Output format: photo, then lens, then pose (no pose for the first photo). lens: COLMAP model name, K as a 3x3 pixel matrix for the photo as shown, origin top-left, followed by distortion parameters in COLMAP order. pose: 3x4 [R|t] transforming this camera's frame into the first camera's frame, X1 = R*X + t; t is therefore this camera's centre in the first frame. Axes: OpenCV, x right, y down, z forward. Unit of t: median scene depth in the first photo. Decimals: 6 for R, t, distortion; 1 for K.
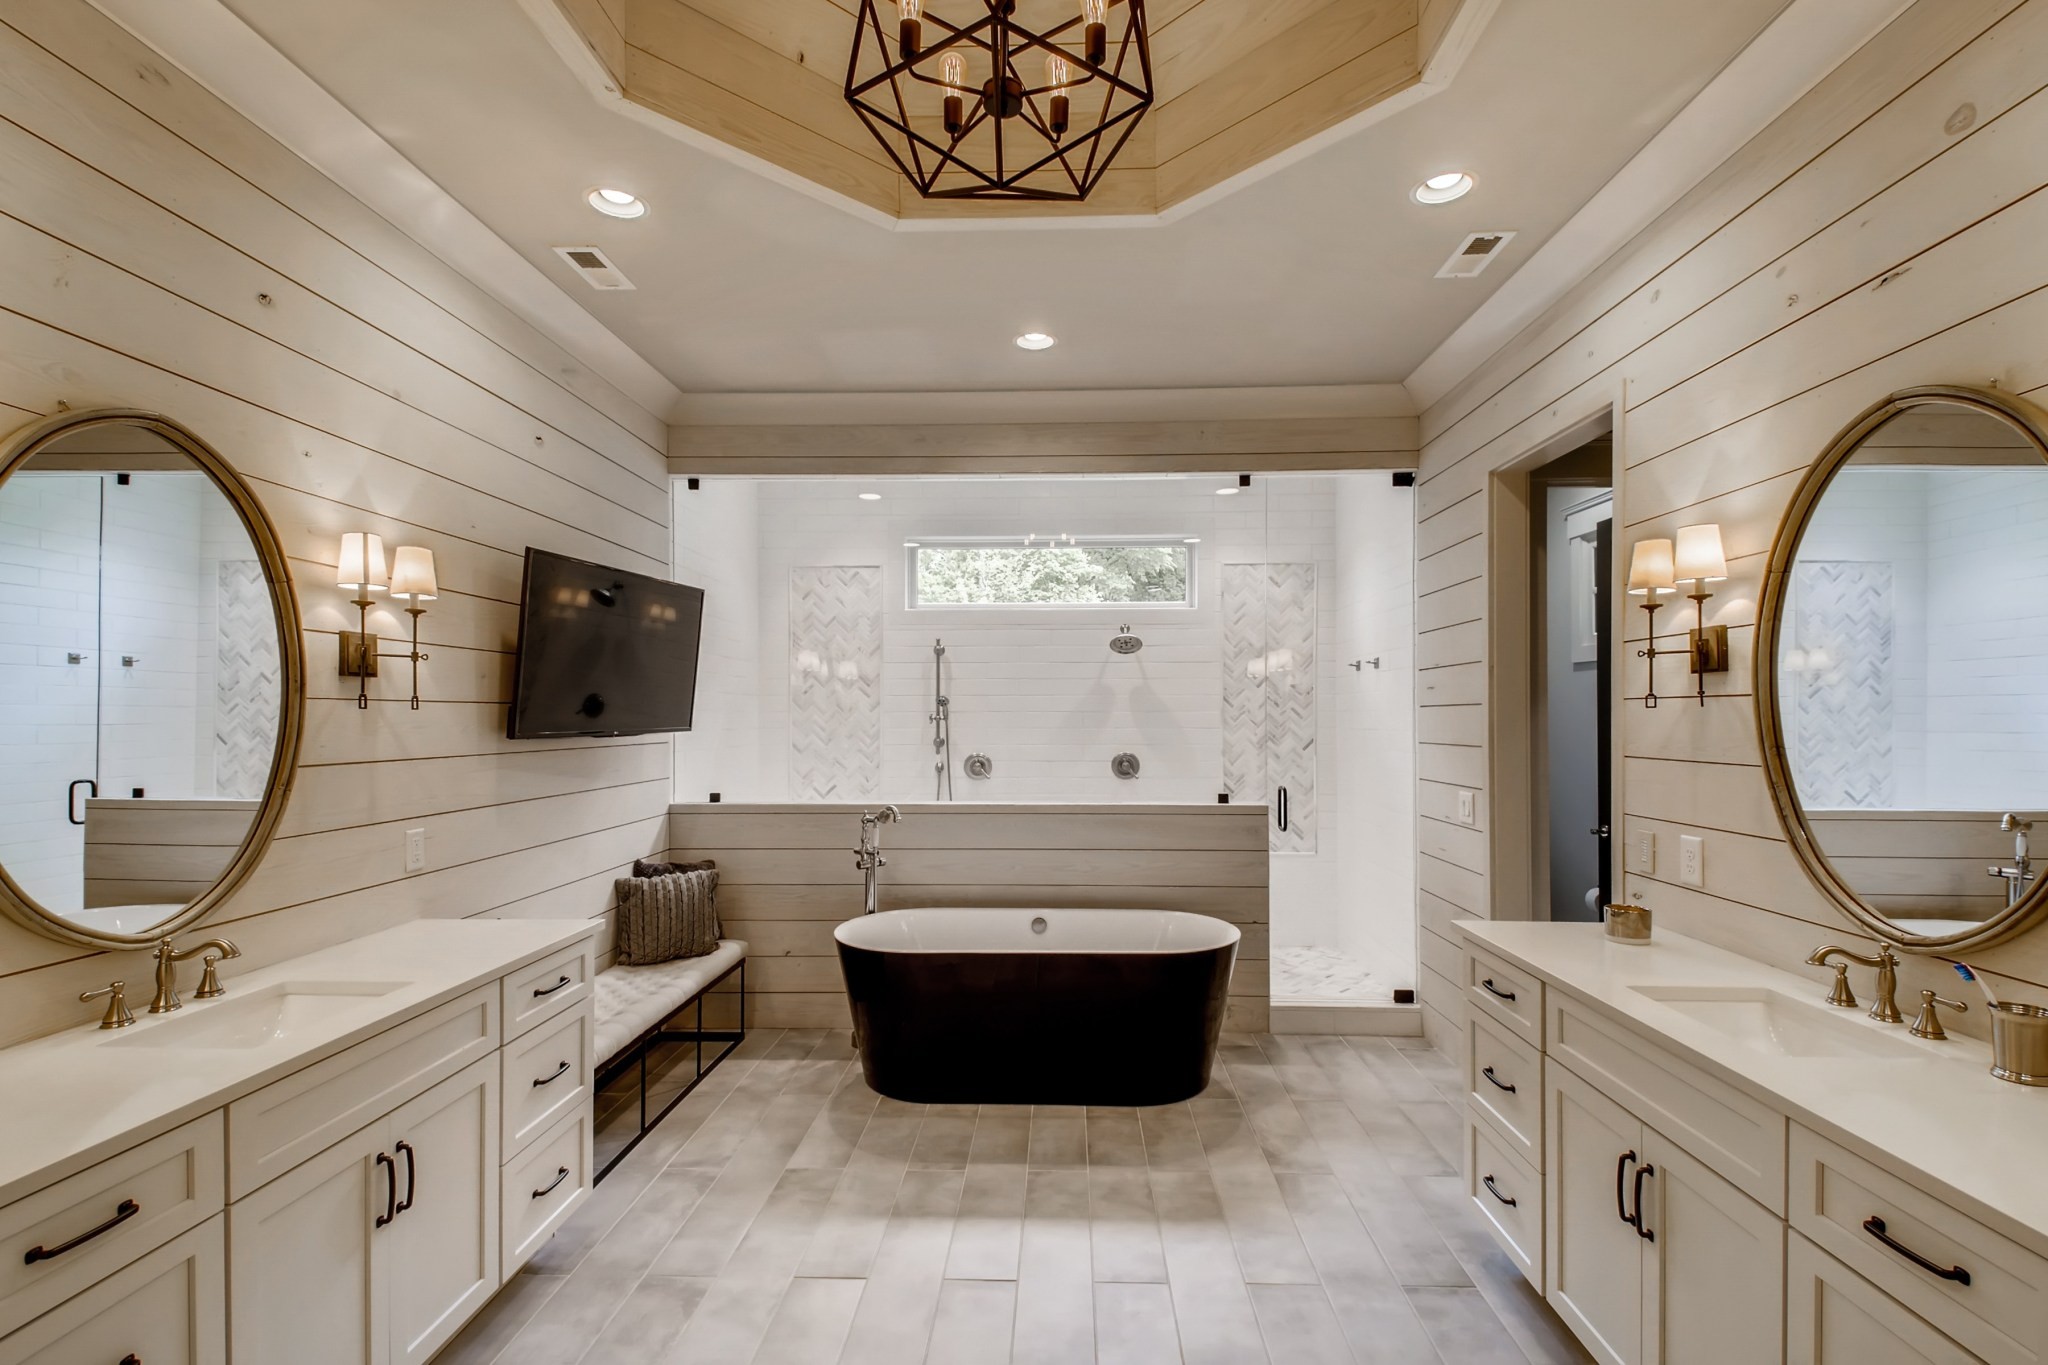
lens RADIAL K [[936.0, 0, 1028.9], [0, 936.0, 712.2], [0, 0, 1]] dist [0.025675, -0.017877]
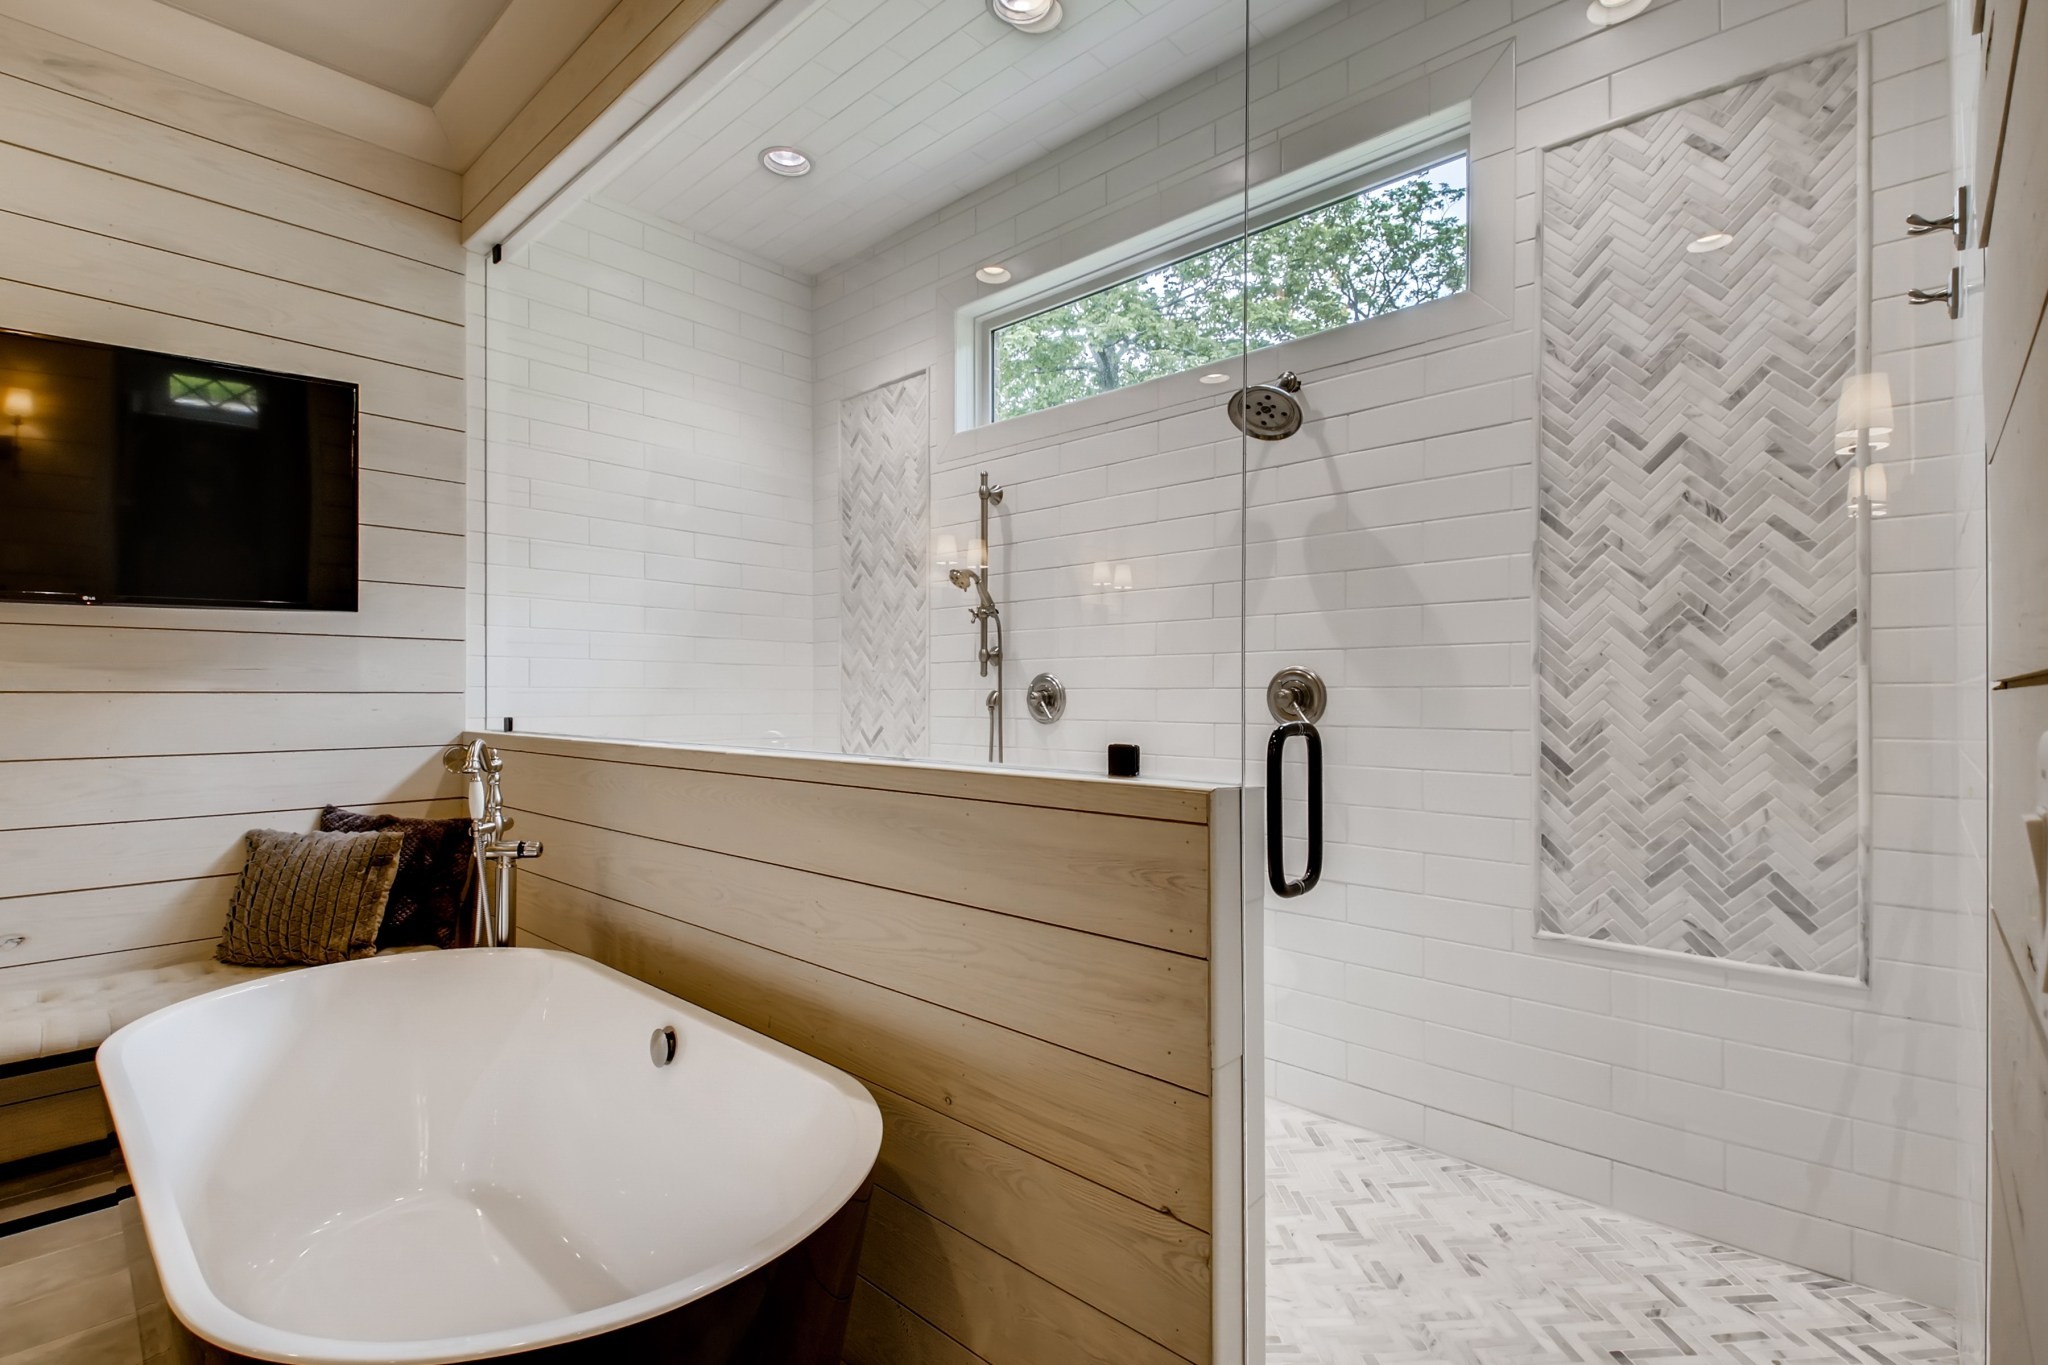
lens RADIAL K [[936.0, 0, 1043.9], [0, 936.0, 693.1], [0, 0, 1]] dist [0.025675, -0.017877]
pose [[0.758975, -0.000769, -0.651120, 0.430623], [0.001757, 0.999998, 0.000867, 0.078397], [0.651118, -0.001802, 0.758975, 0.842011]]
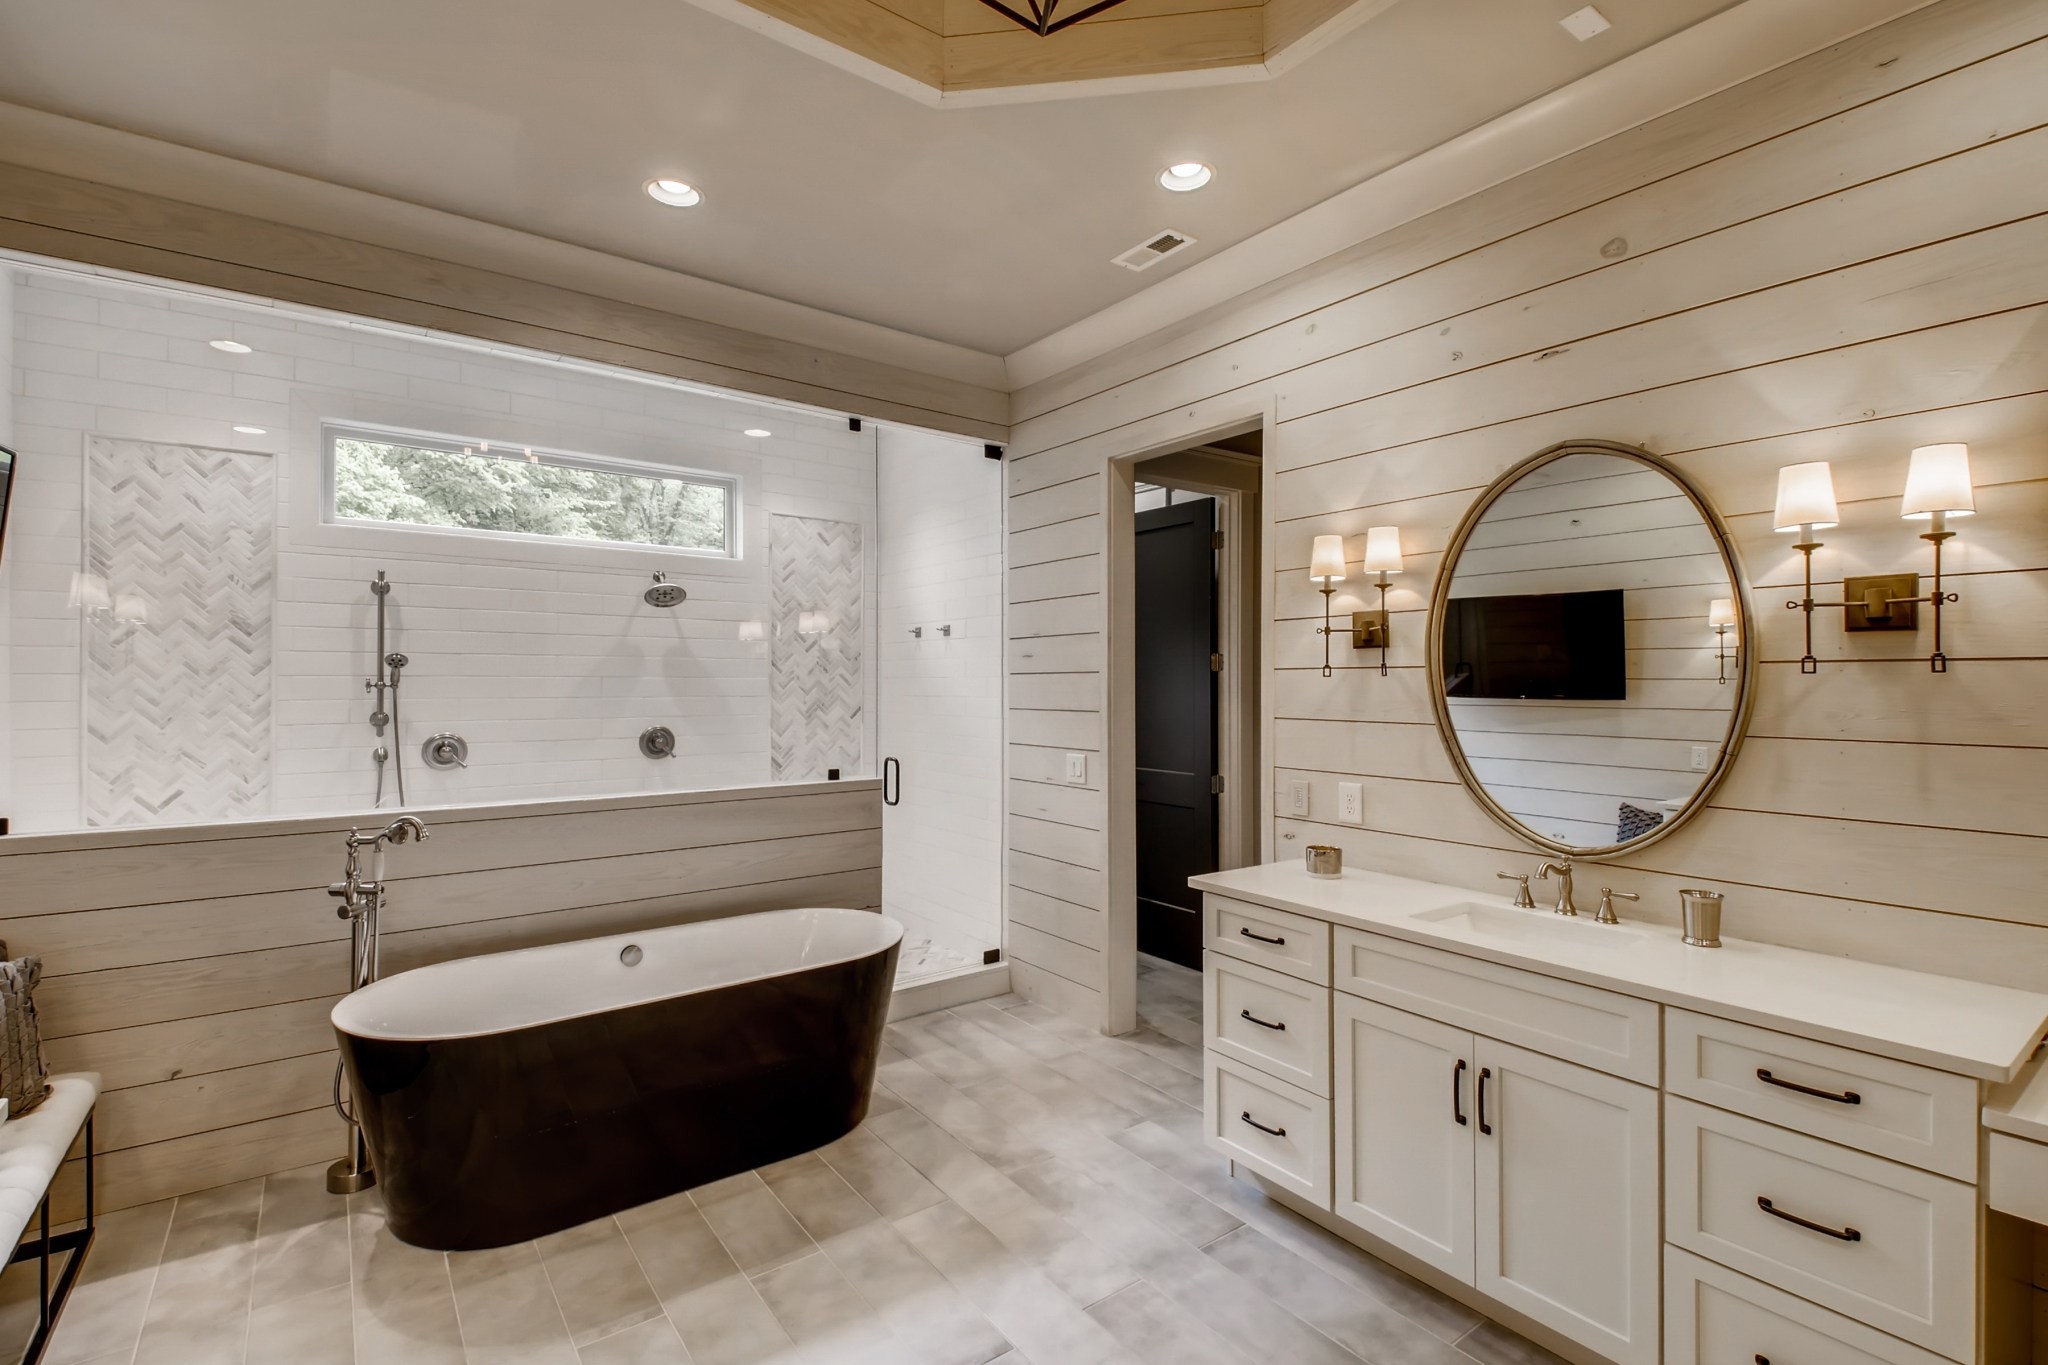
lens RADIAL K [[936.0, 0, 1025.9], [0, 936.0, 678.5], [0, 0, 1]] dist [0.025675, -0.017877]
pose [[0.780080, 0.003480, 0.625671, -0.236849], [-0.003894, 0.999992, -0.000706, -0.000063], [-0.625668, -0.001885, 0.780087, 0.204257]]
